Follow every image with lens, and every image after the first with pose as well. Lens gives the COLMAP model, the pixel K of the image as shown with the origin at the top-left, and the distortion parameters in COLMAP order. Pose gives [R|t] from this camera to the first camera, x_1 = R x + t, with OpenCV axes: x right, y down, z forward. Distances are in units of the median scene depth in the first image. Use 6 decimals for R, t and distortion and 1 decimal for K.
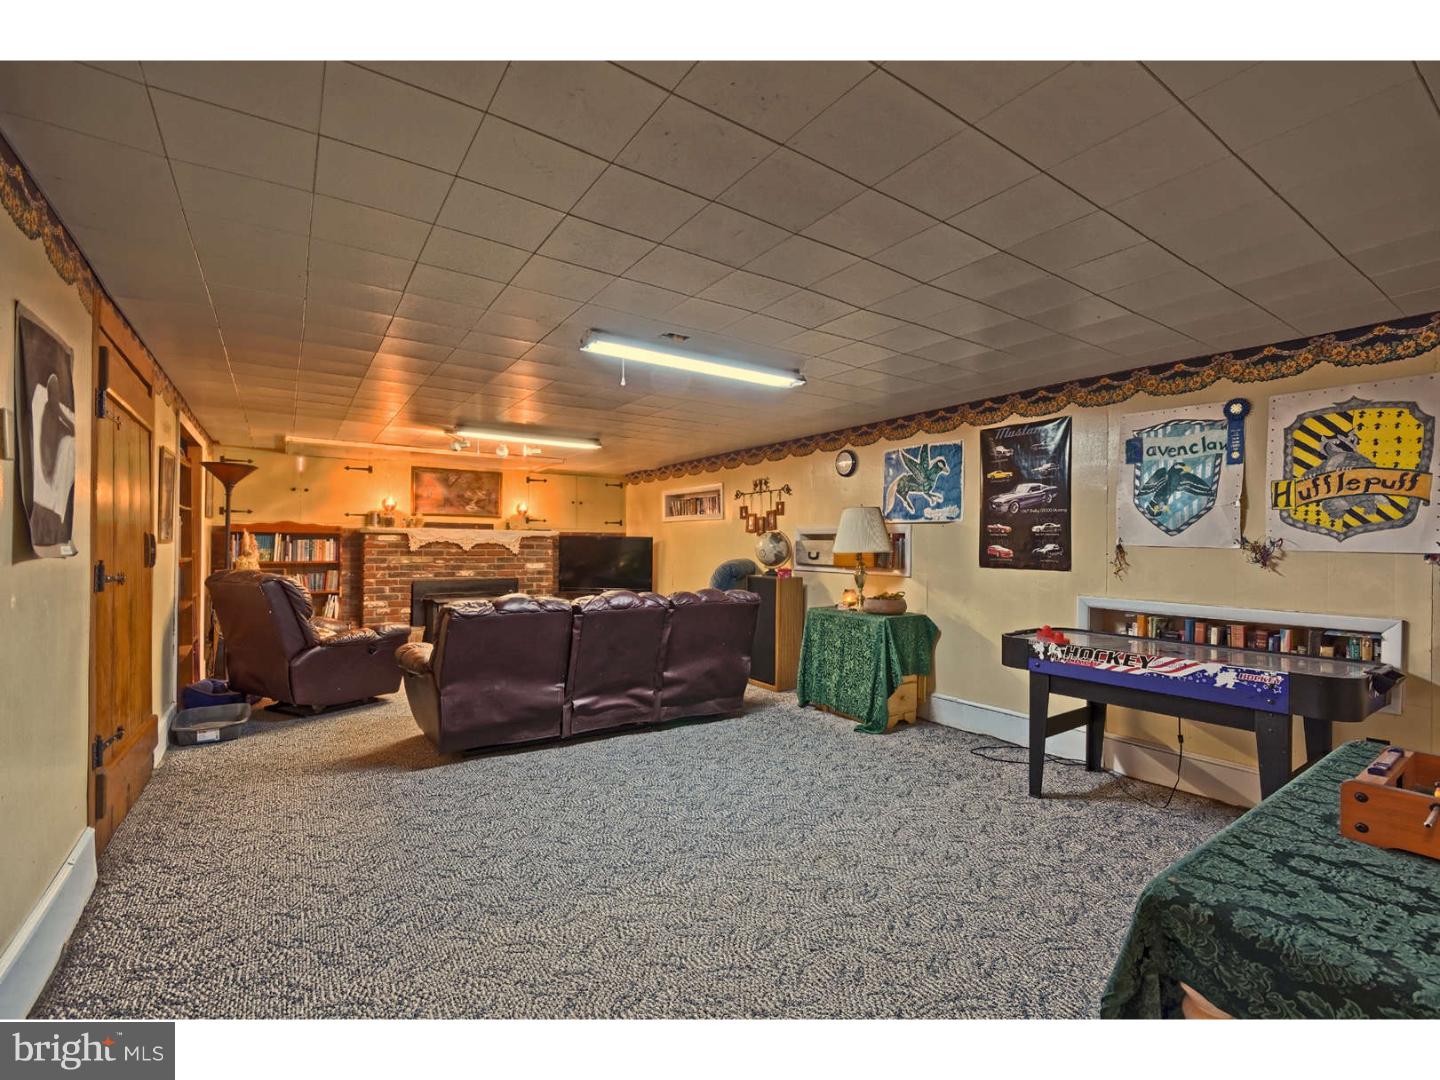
lens RADIAL K [[641.2, 0, 719.2], [0, 641.2, 545.4], [0, 0, 1]] dist [0.001183, 0.001091]
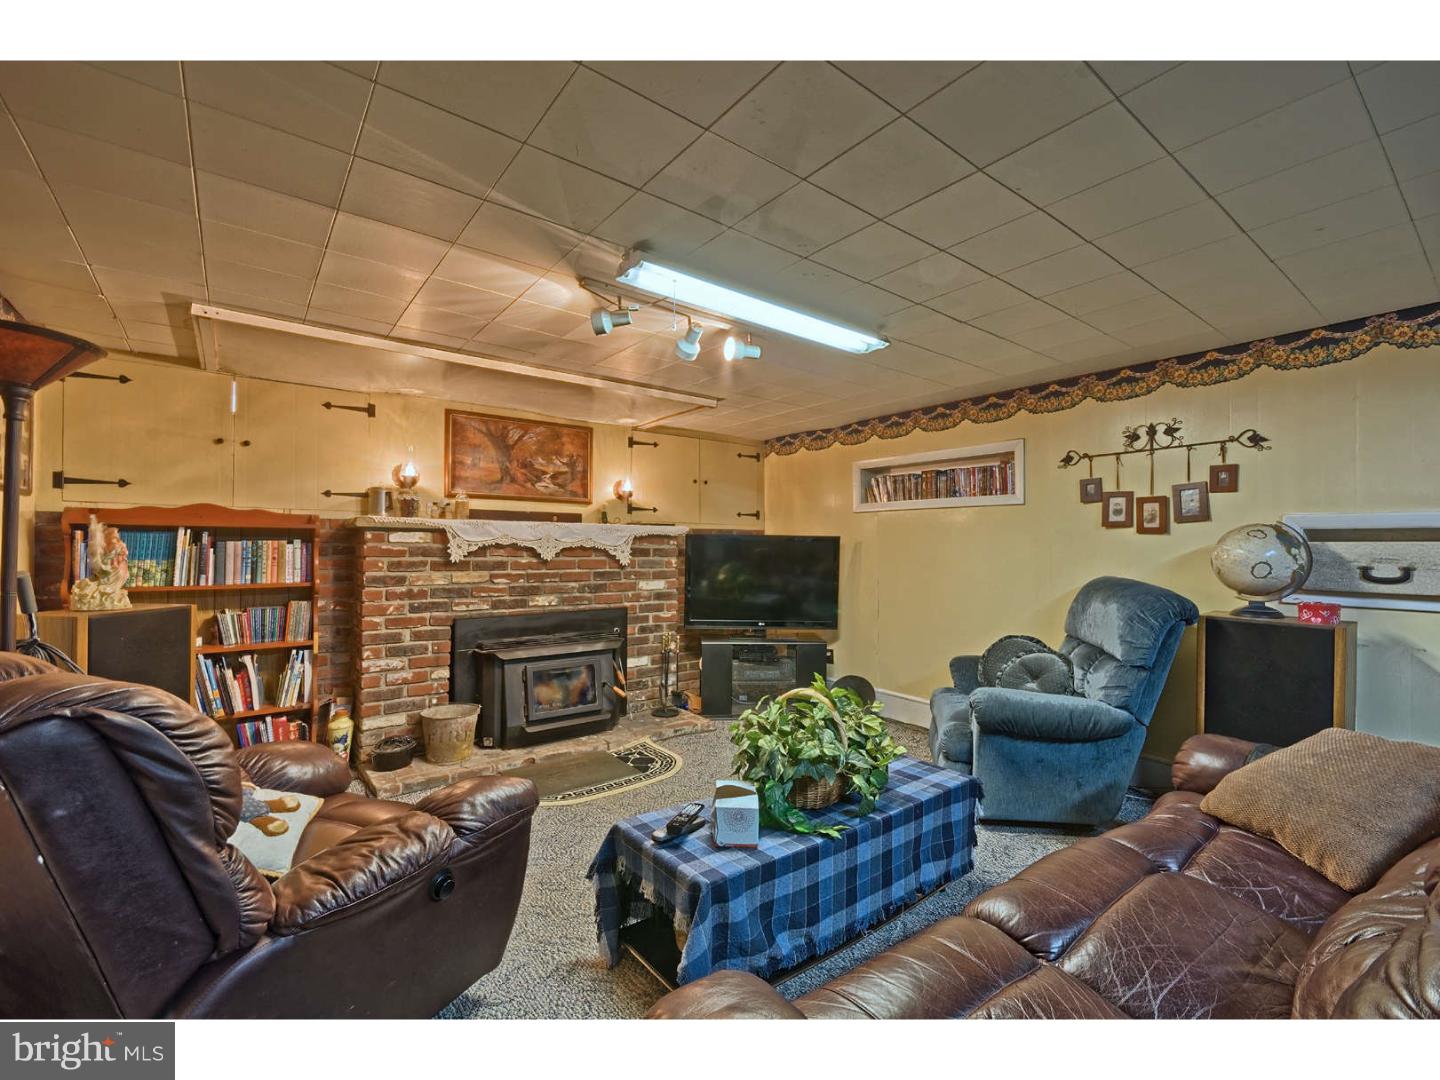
lens RADIAL K [[641.2, 0, 721.2], [0, 641.2, 540.8], [0, 0, 1]] dist [0.001183, 0.001091]
pose [[0.998831, -0.001864, 0.048302, -0.279078], [0.001903, 0.999998, -0.000753, -0.008328], [-0.048300, 0.000844, 0.998832, 0.451992]]
